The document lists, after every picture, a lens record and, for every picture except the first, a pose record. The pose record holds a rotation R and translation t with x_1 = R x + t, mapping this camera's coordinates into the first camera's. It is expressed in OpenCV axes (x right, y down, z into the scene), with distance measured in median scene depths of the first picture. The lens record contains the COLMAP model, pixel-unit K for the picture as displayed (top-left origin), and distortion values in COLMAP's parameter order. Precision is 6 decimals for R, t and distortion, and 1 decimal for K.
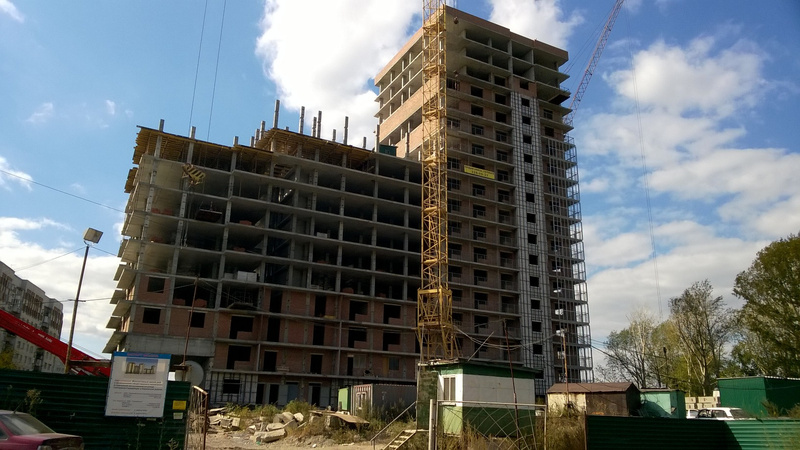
lens RADIAL K [[612.0, 0, 400.0], [0, 612.0, 225.0], [0, 0, 1]] dist [-0.005143, -0.005275]
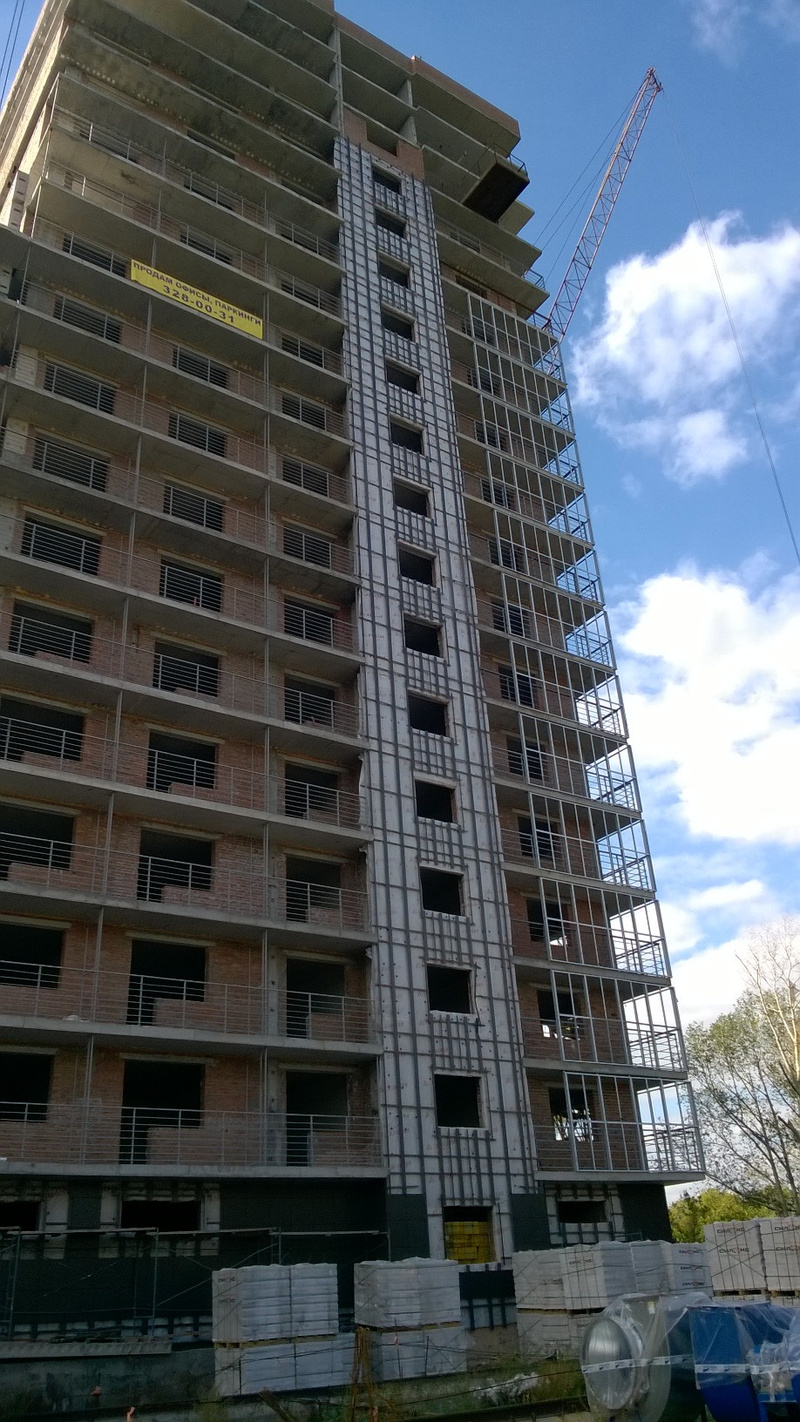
lens RADIAL K [[1077.5, 0, 404.6], [0, 1077.5, 730.4], [0, 0, 1]] dist [0.000999, -0.003812]
pose [[0.989380, -0.016489, 0.144412, 0.144360], [0.042438, 0.983023, -0.178506, 0.171218], [-0.139017, 0.182739, 0.973284, 0.578416]]
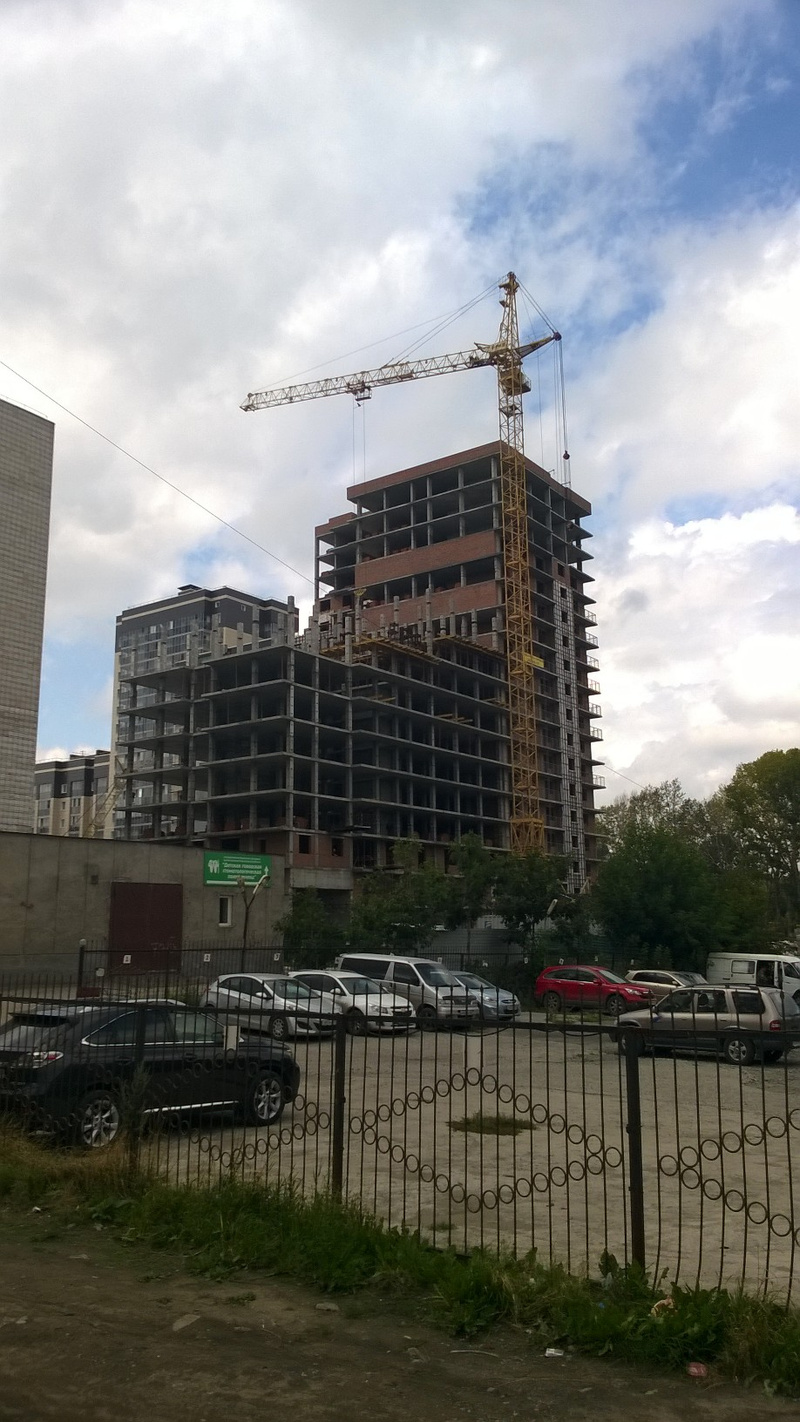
lens RADIAL K [[1077.5, 0, 404.6], [0, 1077.5, 730.4], [0, 0, 1]] dist [0.000999, -0.003812]
pose [[0.899679, 0.050981, 0.433565, -0.657095], [-0.105918, 0.988974, 0.103498, -0.123733], [-0.423508, -0.139037, 0.895159, -0.260083]]
